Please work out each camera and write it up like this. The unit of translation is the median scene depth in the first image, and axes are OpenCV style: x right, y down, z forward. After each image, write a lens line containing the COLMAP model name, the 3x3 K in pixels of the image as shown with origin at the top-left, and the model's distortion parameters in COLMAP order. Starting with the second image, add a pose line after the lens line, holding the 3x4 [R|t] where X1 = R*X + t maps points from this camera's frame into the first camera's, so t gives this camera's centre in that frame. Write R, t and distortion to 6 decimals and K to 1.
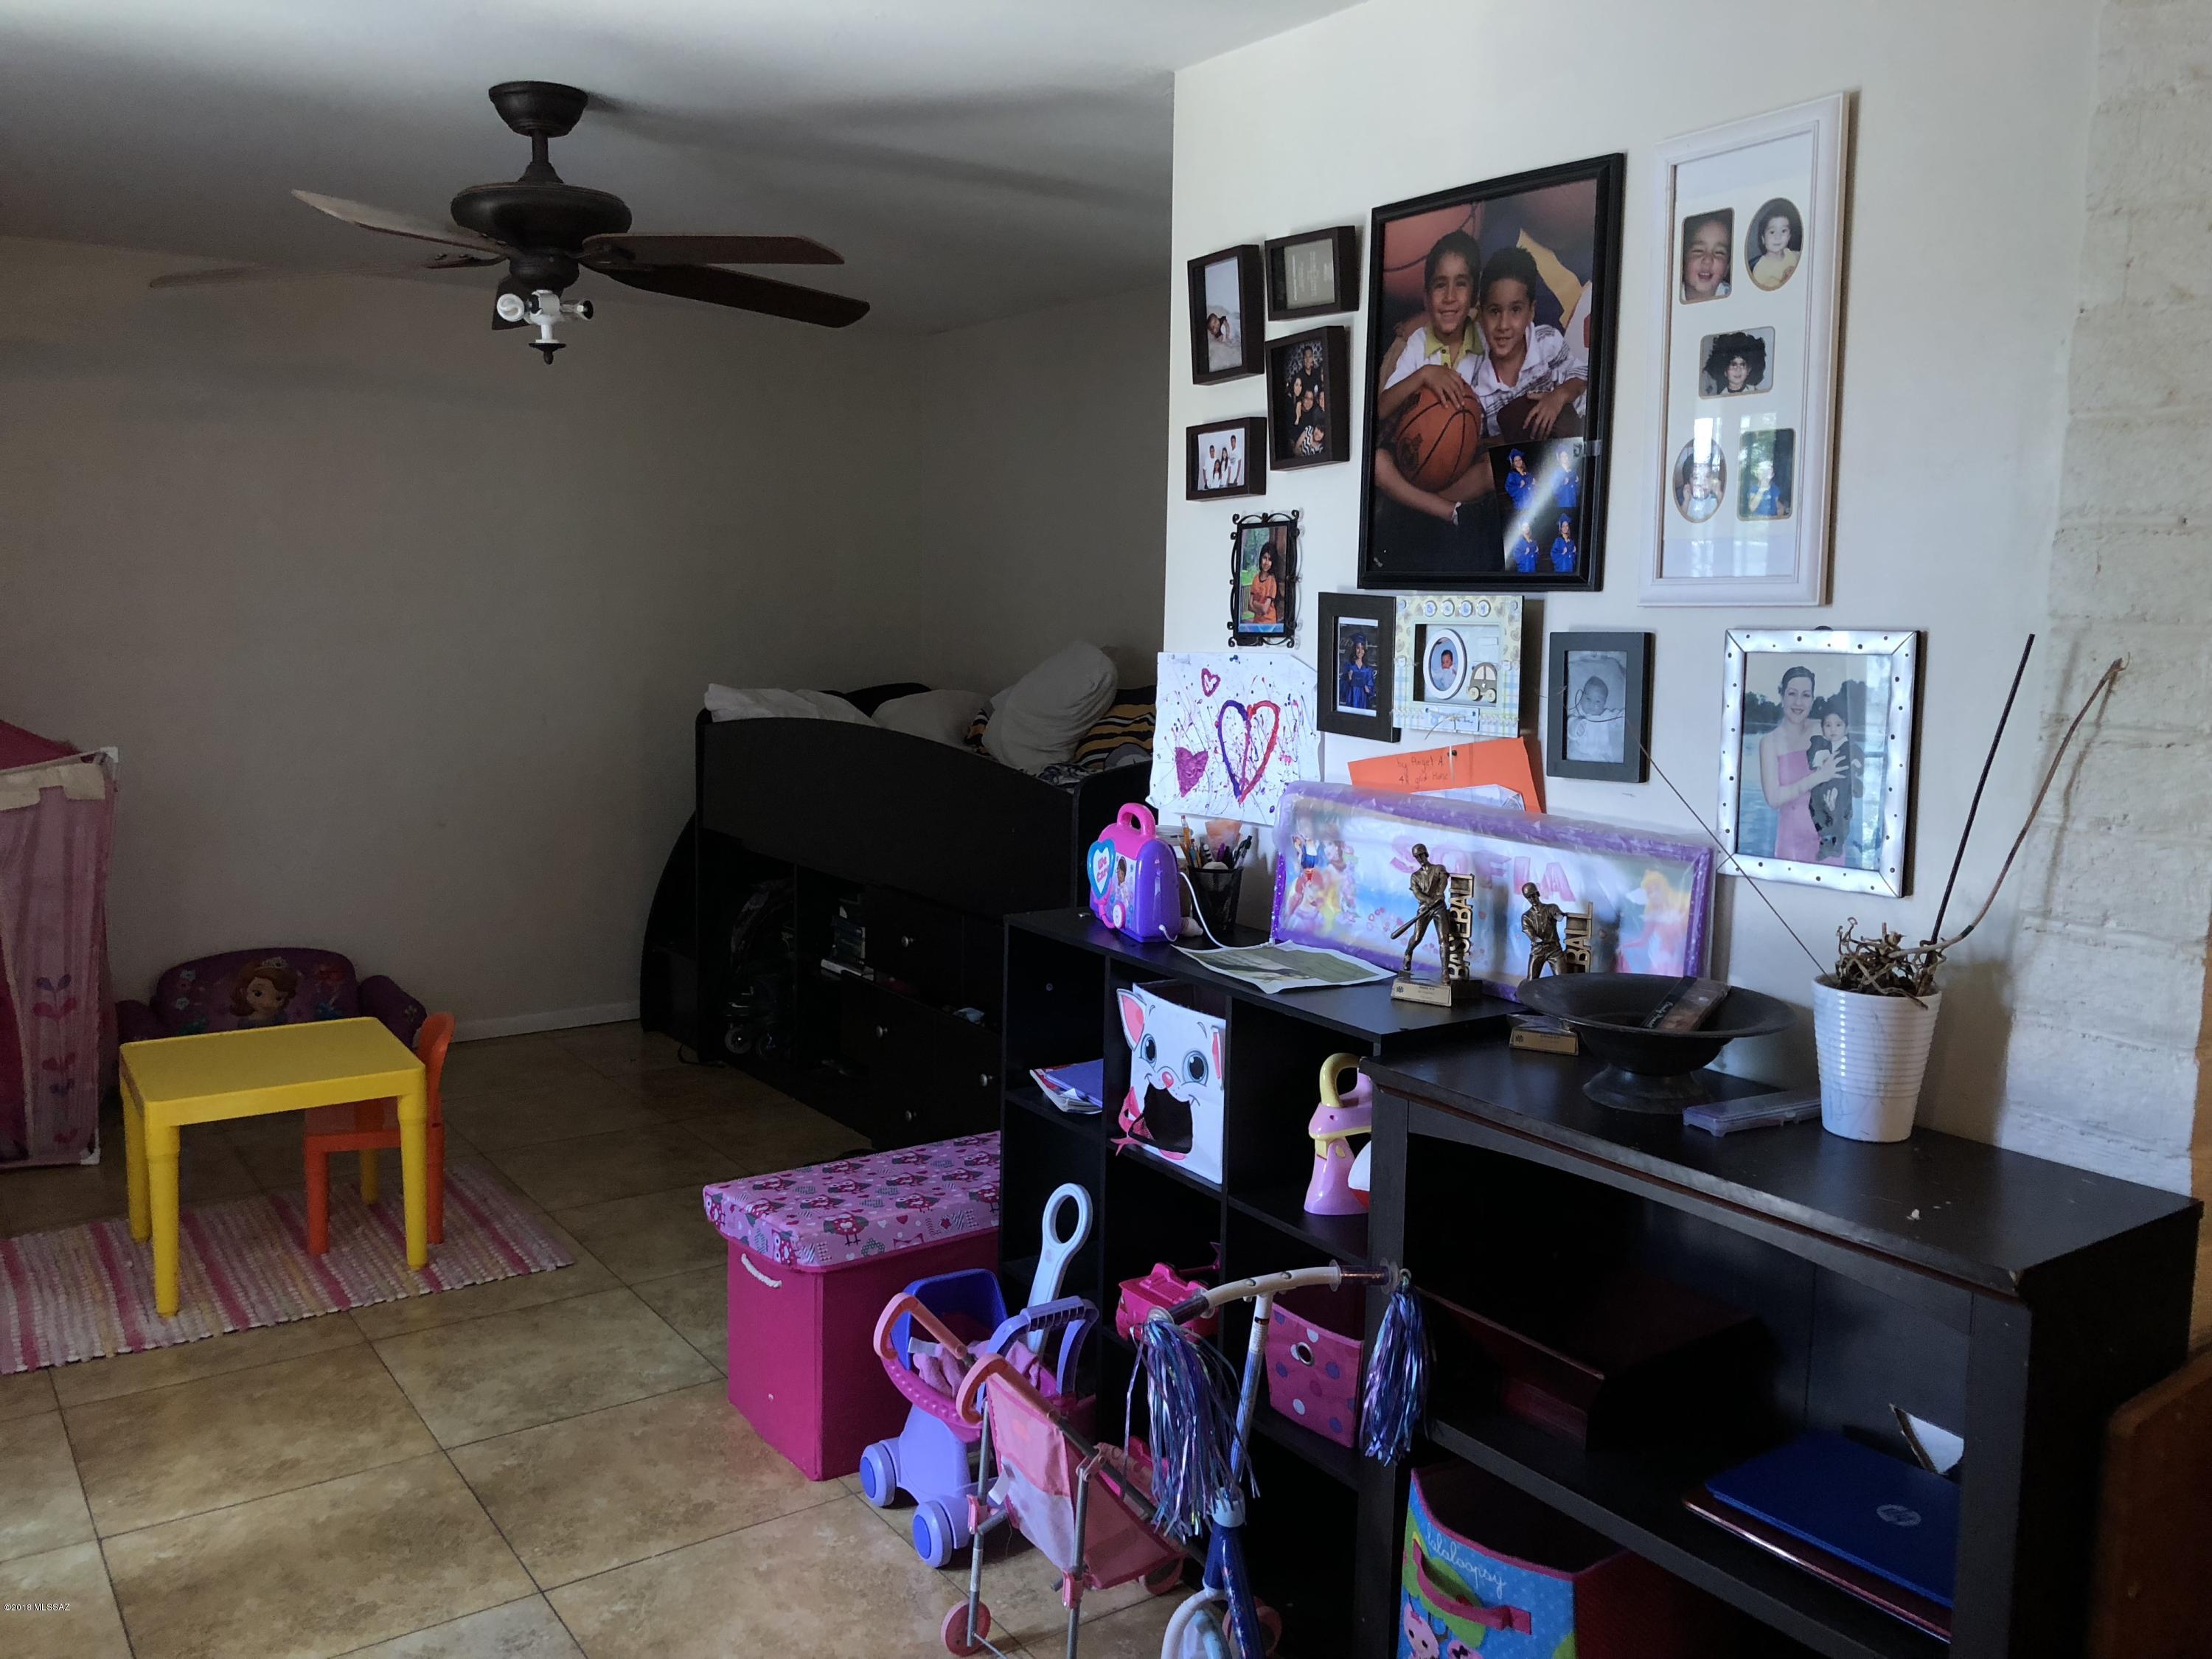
lens RADIAL K [[1805.8, 0, 1106.0], [0, 1805.8, 829.5], [0, 0, 1]] dist [0.047393, -0.092504]
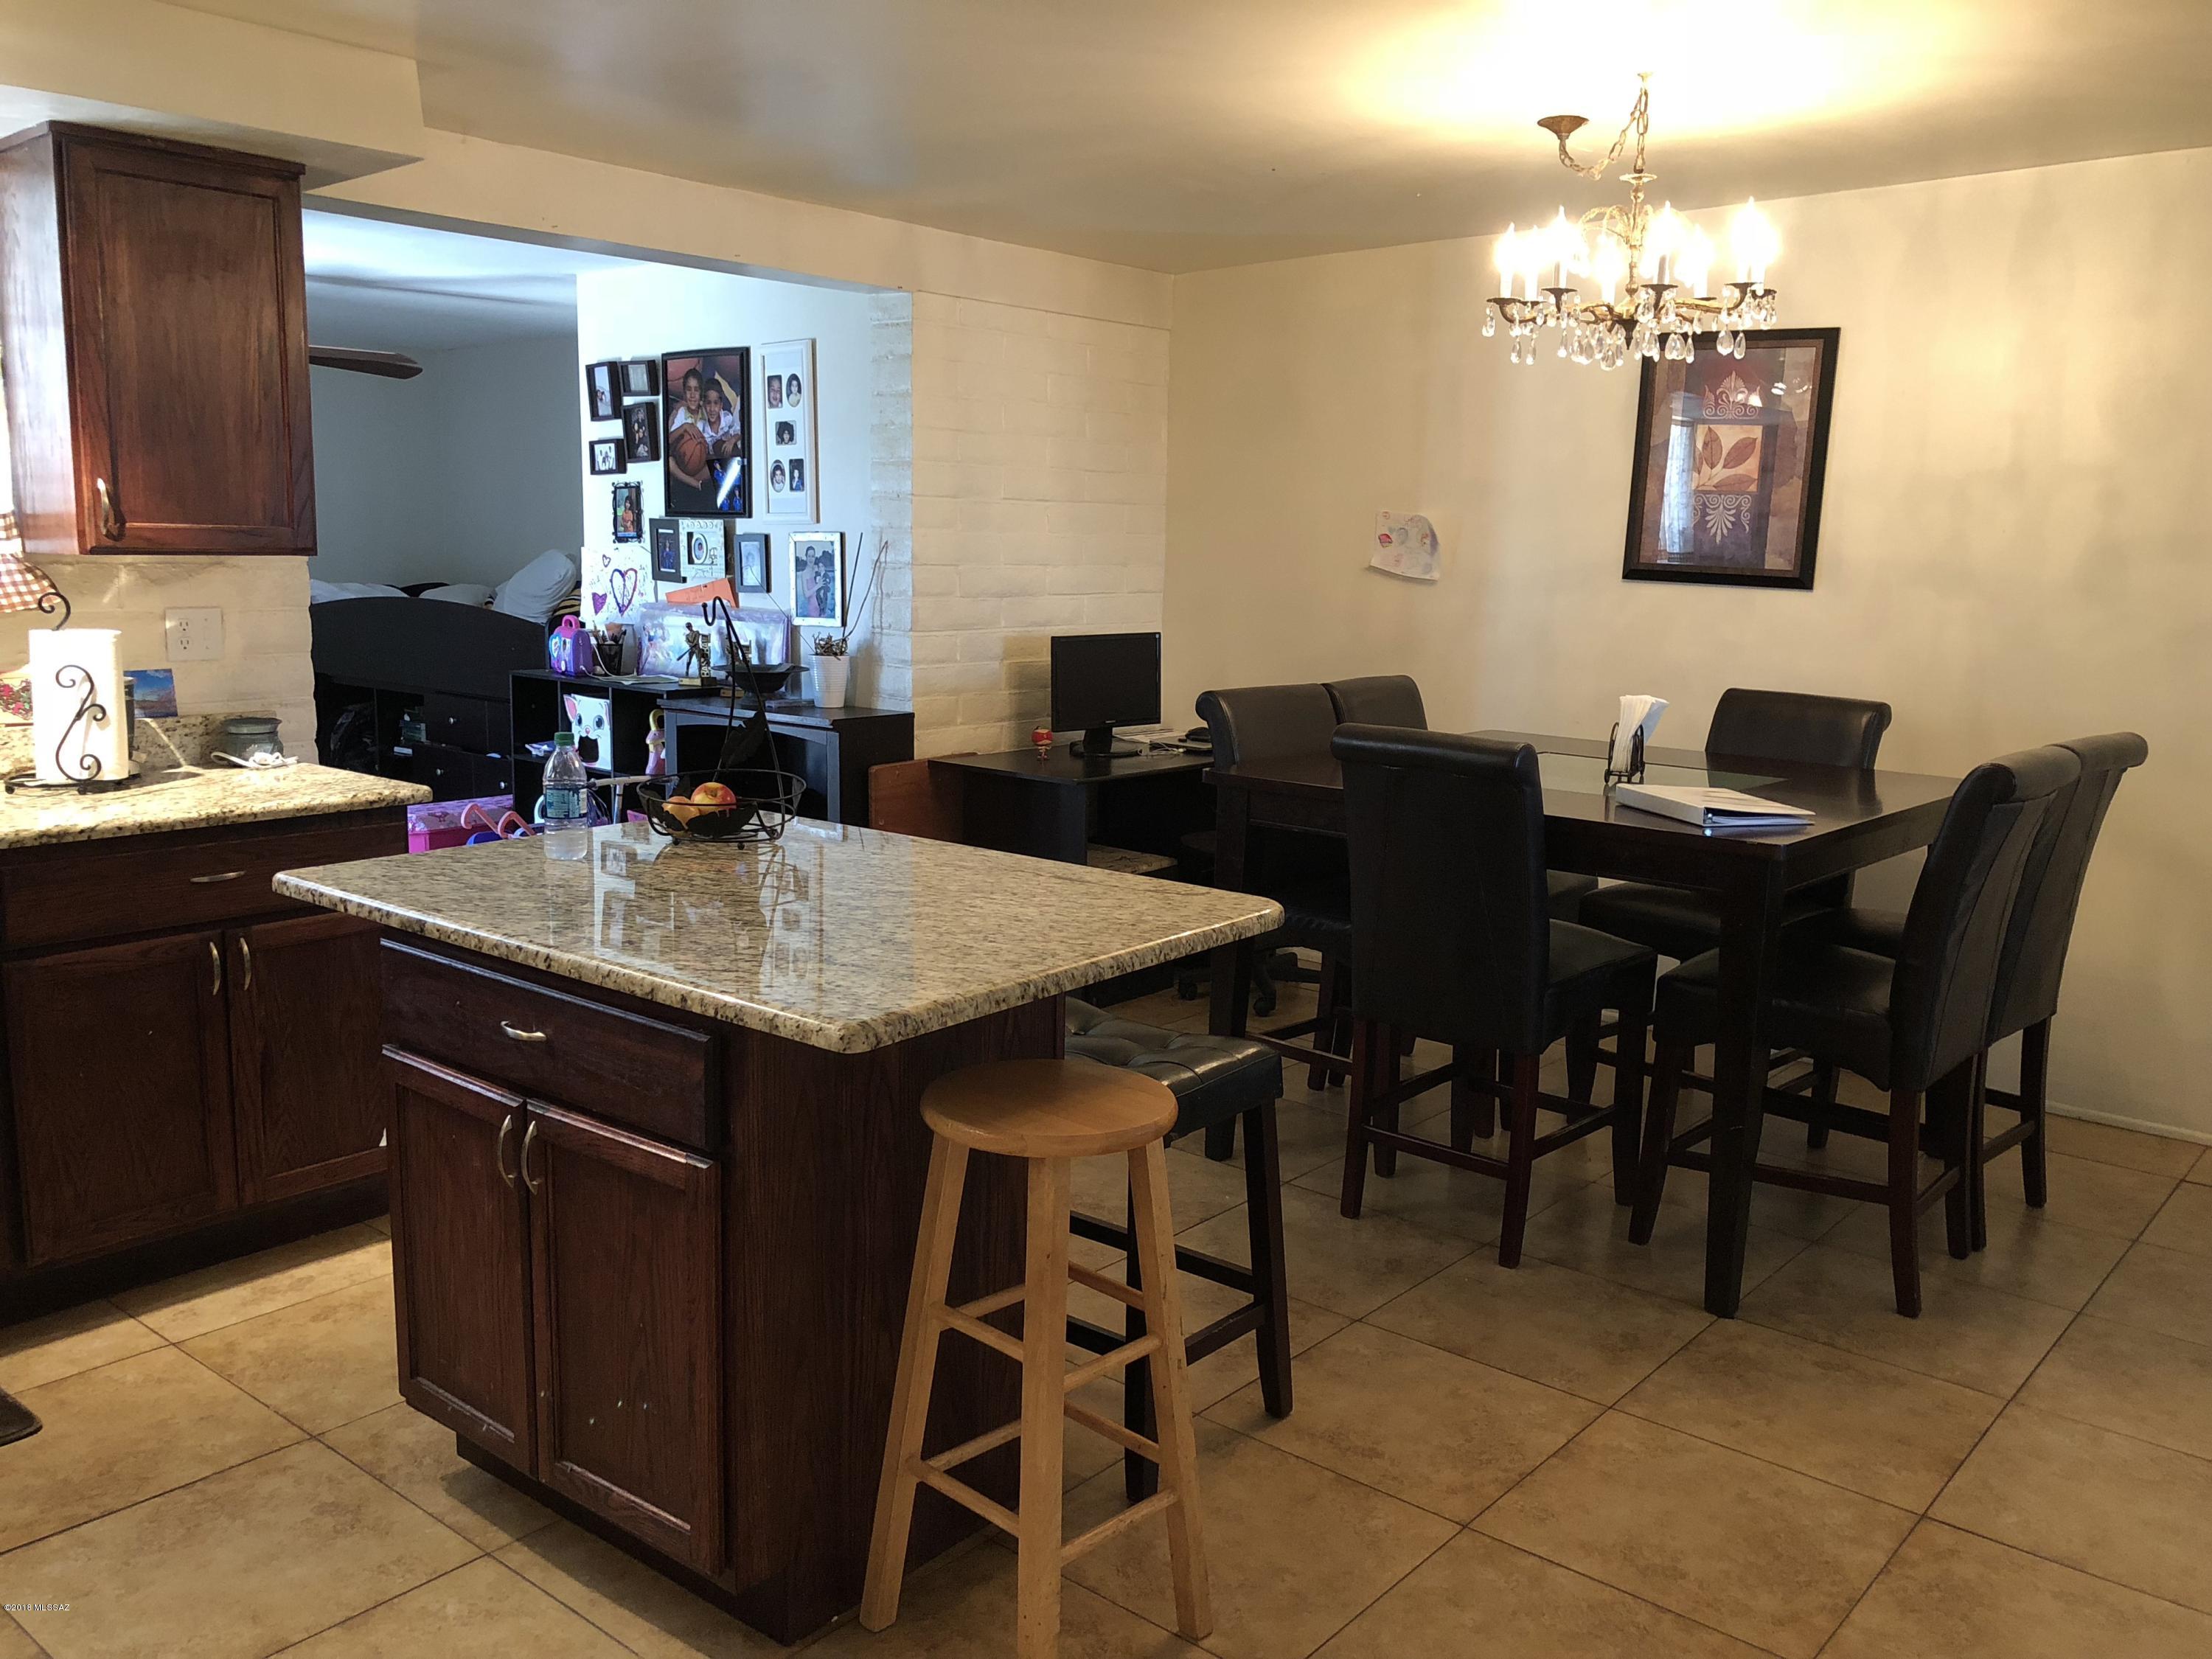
lens RADIAL K [[1805.8, 0, 1106.0], [0, 1805.8, 829.5], [0, 0, 1]] dist [0.047393, -0.092504]
pose [[0.965688, -0.037408, 0.256999, 0.074496], [0.029309, 0.998948, 0.035272, 0.202243], [-0.258048, -0.026529, 0.965768, -1.400955]]
